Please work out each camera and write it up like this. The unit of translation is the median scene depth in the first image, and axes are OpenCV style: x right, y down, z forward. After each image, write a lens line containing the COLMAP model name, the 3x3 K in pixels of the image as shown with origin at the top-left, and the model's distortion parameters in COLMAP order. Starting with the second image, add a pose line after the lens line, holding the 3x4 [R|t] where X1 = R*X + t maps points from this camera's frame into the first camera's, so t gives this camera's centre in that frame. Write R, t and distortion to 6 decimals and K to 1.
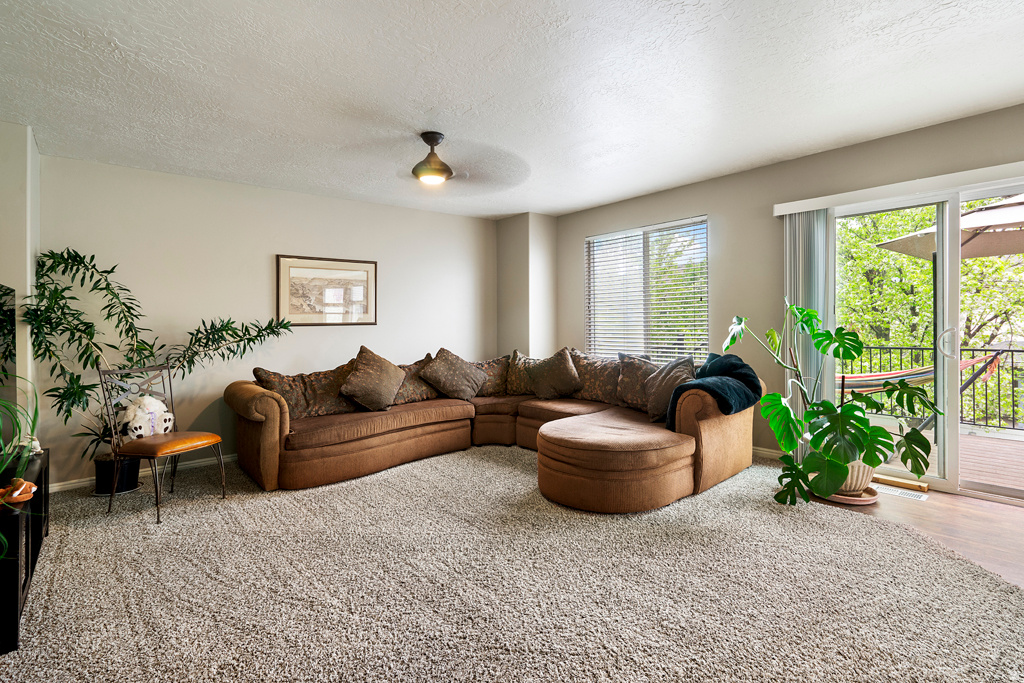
lens RADIAL K [[501.7, 0, 492.7], [0, 501.7, 297.9], [0, 0, 1]] dist [-0.004791, 0.002770]
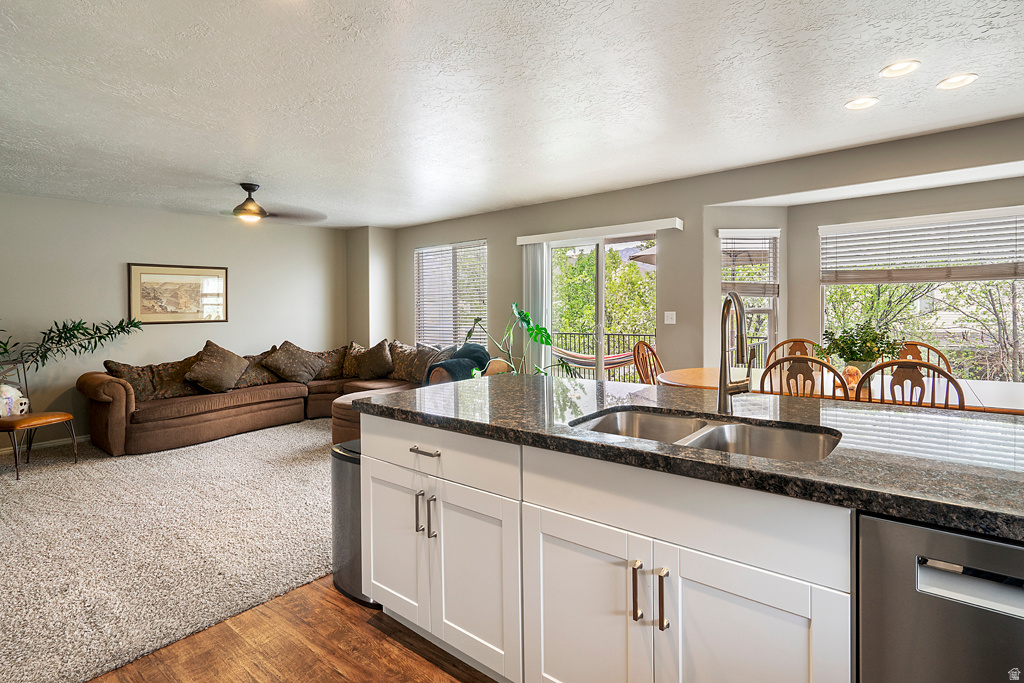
lens RADIAL K [[520.0, 0, 512.5], [0, 520.0, 294.2], [0, 0, 1]] dist [-0.001692, 0.000285]
pose [[0.980454, 0.001369, 0.196741, 0.231752], [-0.005143, 0.999812, 0.018673, -0.046525], [-0.196679, -0.019320, 0.980278, -0.401091]]
